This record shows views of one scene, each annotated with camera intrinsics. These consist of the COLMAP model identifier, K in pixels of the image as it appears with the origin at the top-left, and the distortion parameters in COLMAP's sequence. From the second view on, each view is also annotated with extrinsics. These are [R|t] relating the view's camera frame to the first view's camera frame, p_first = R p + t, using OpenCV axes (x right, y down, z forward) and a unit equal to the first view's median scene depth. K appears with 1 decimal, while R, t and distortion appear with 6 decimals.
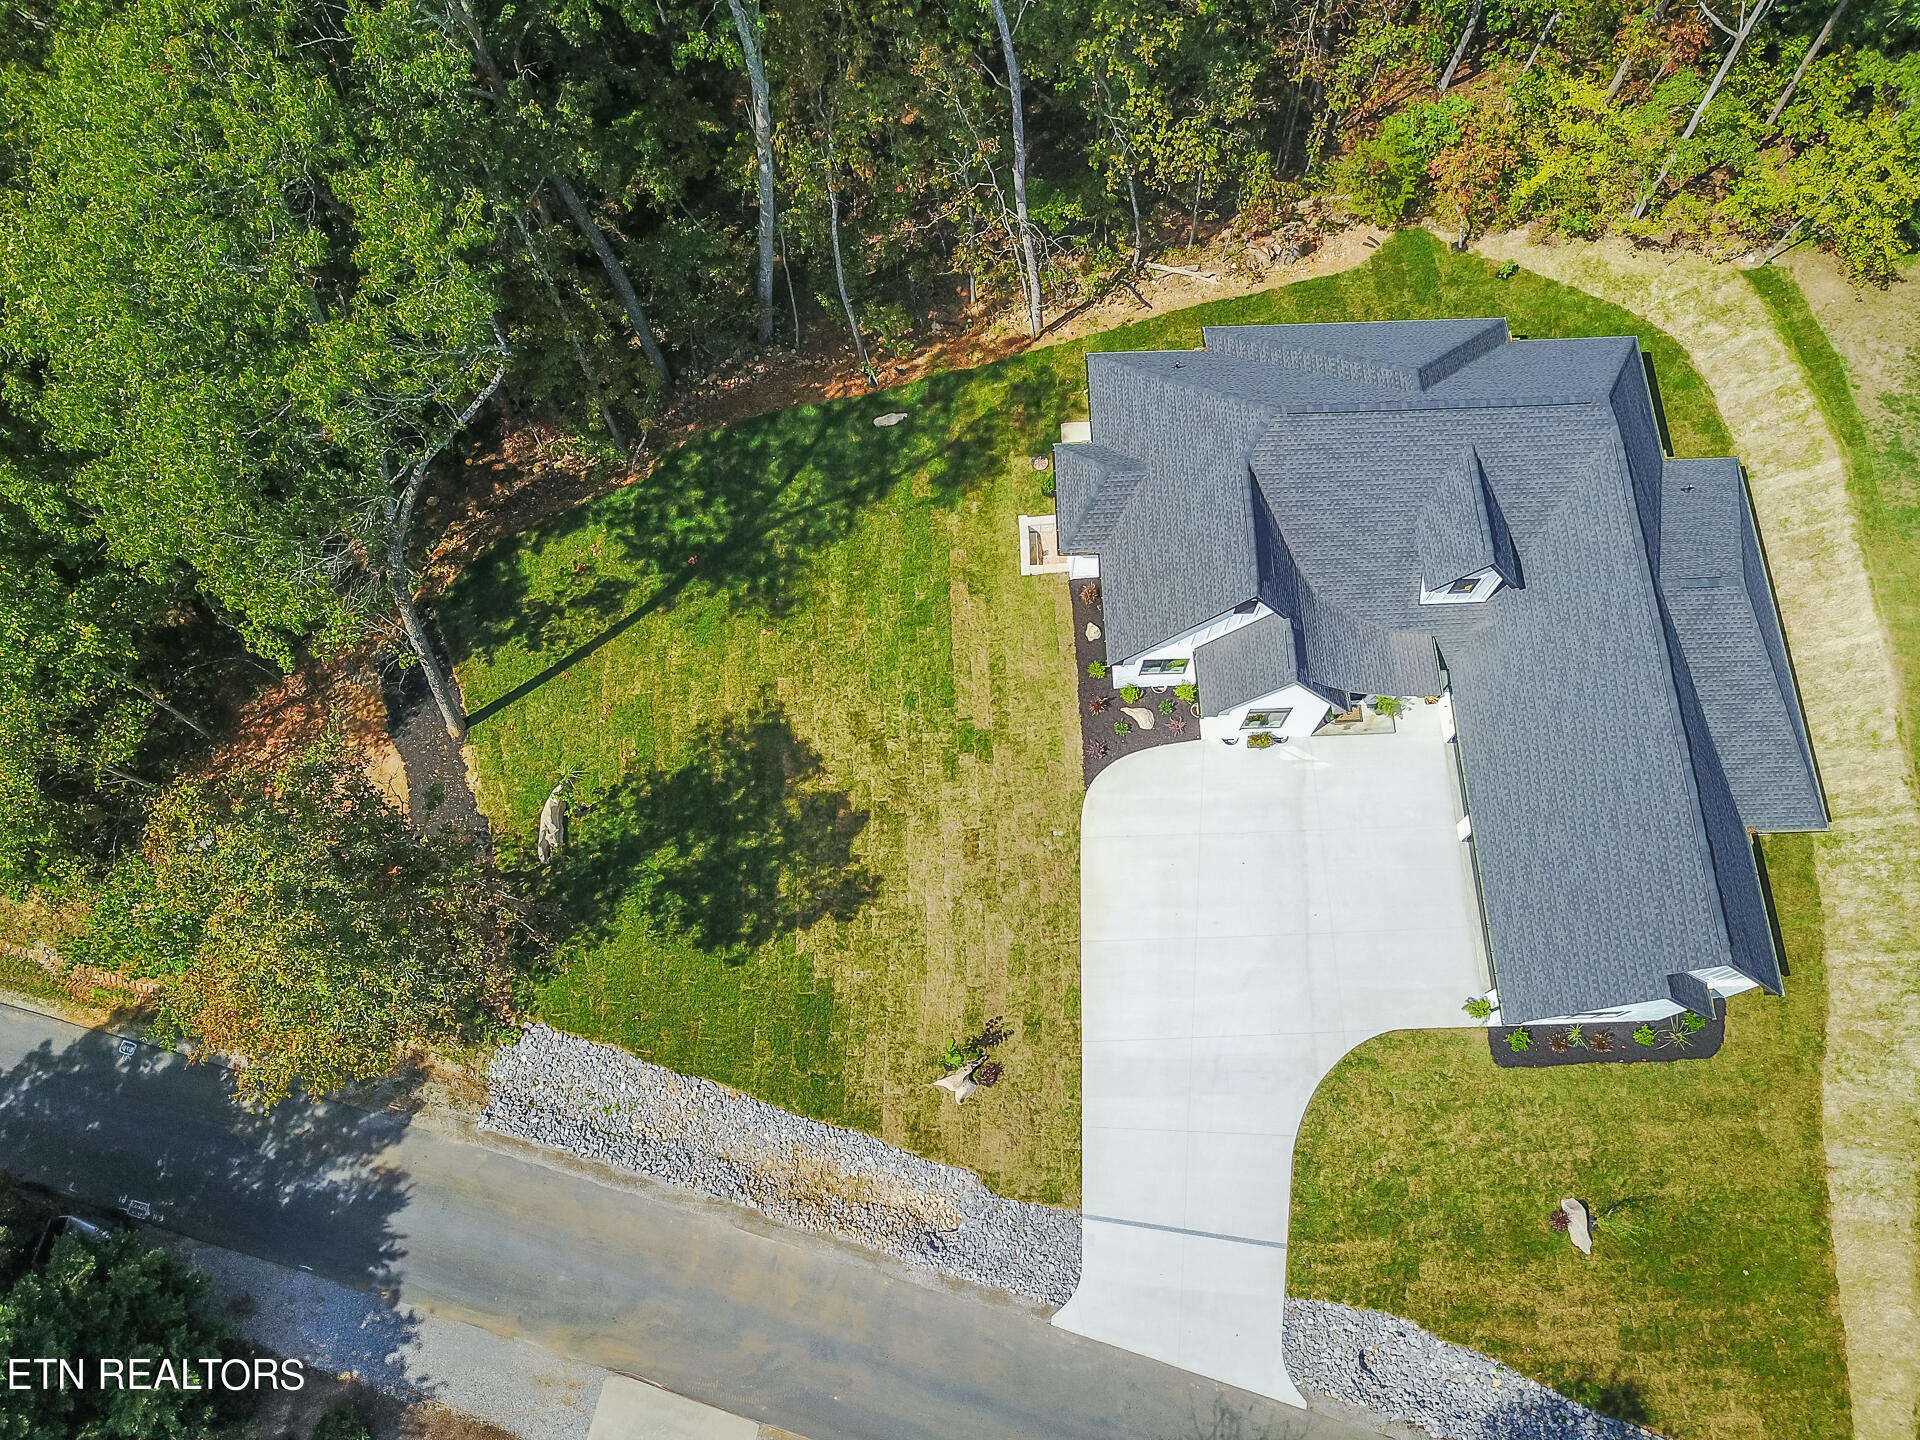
lens RADIAL K [[1478.0, 0, 966.5], [0, 1478.0, 726.9], [0, 0, 1]] dist [0.000109, 0.004388]
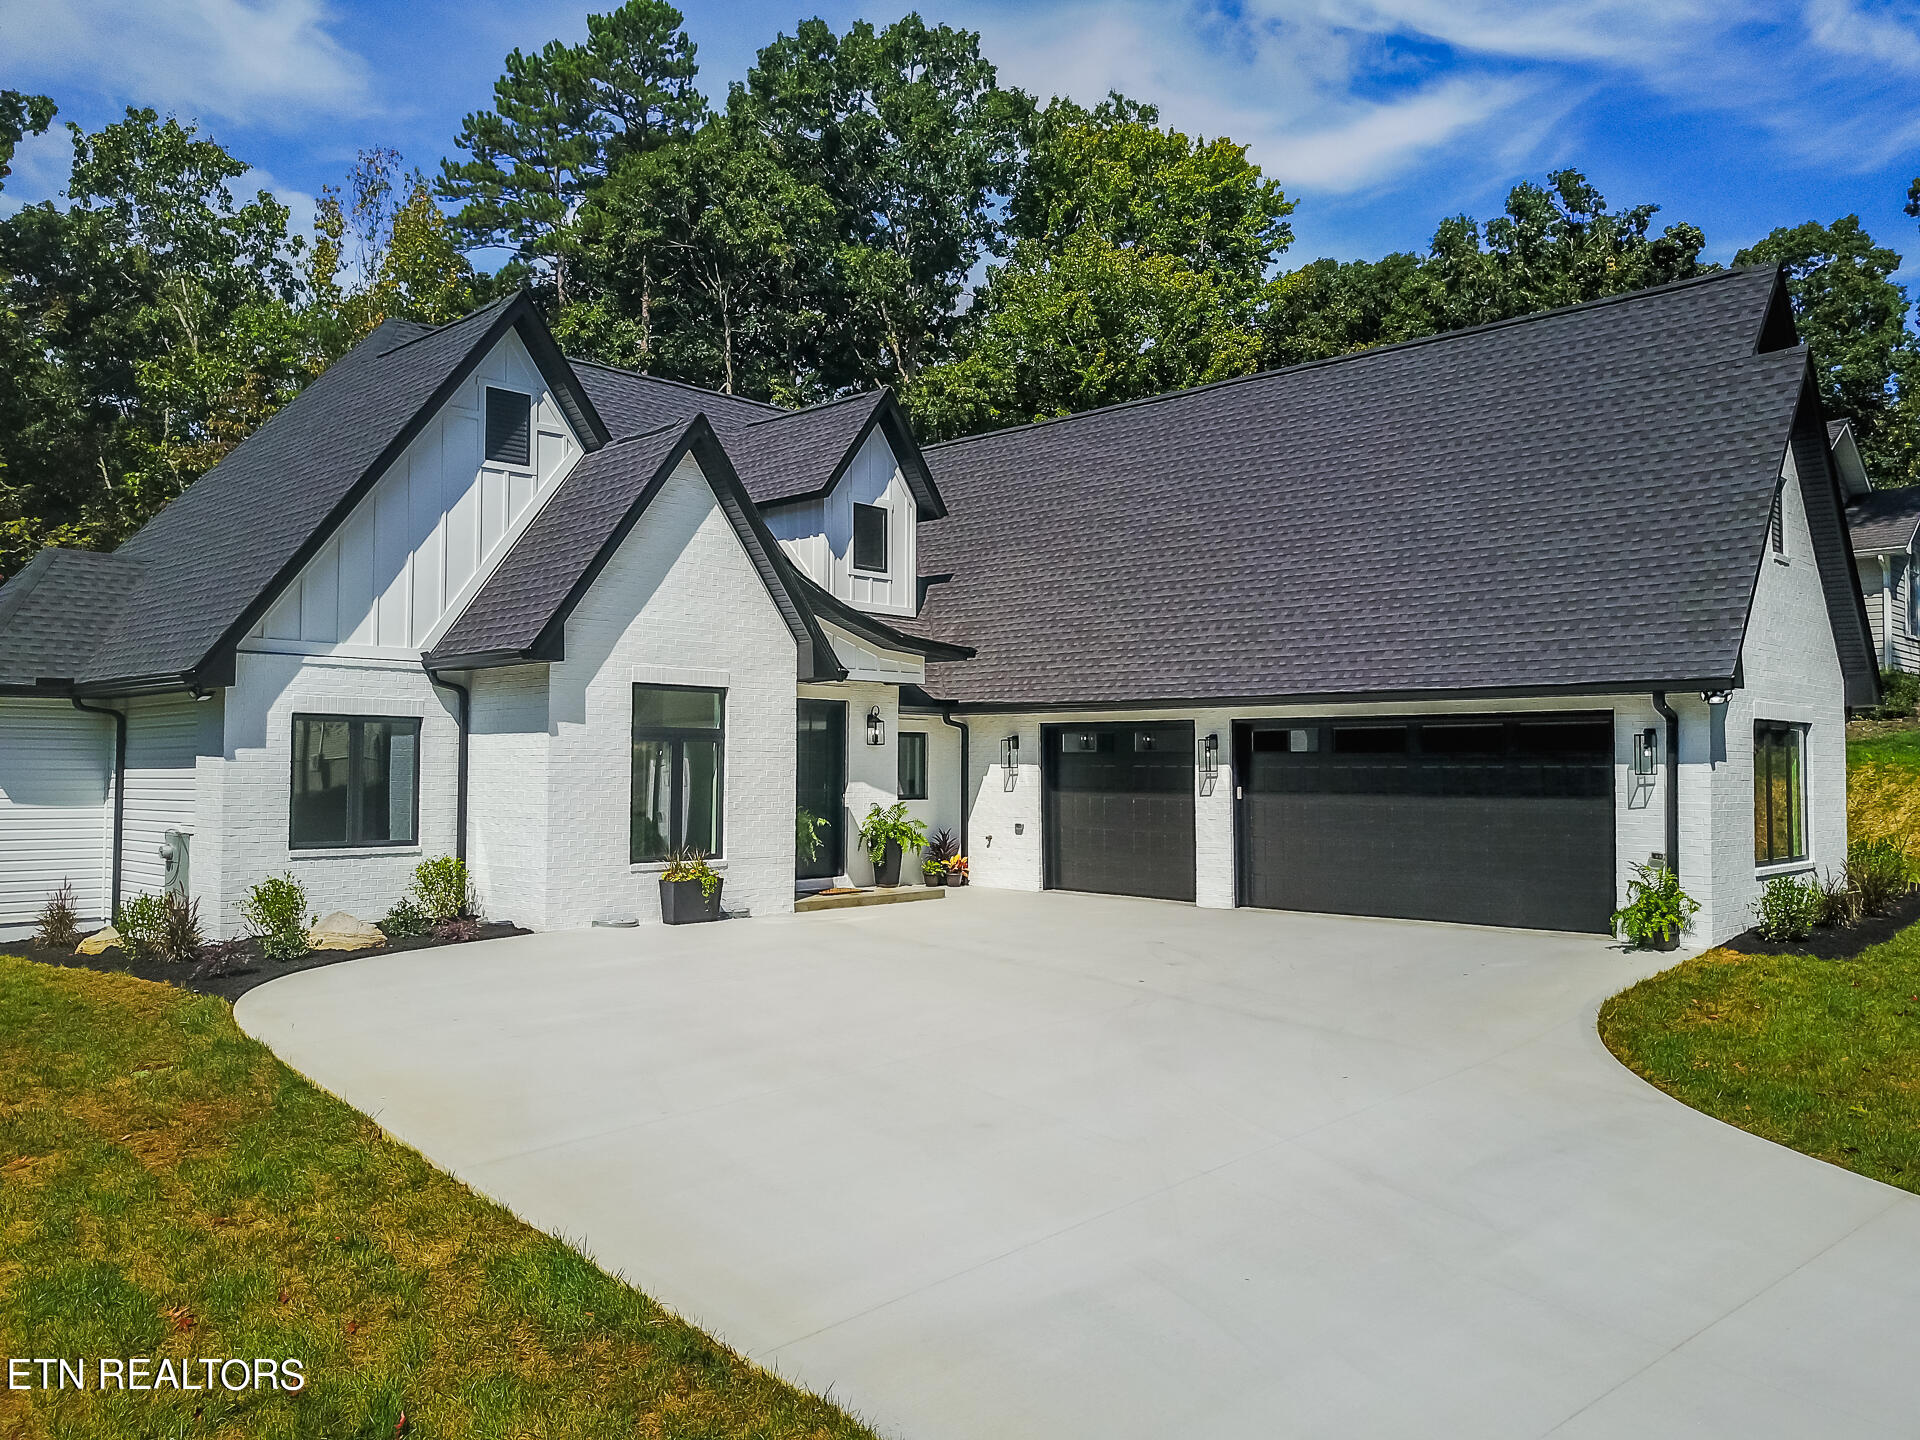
lens RADIAL K [[1478.0, 0, 960.9], [0, 1478.0, 716.8], [0, 0, 1]] dist [0.000109, 0.004388]
pose [[0.725542, 0.032086, 0.687429, -0.004263], [0.644510, 0.318481, -0.695109, 0.291905], [-0.241236, 0.947386, 0.210392, 0.870161]]
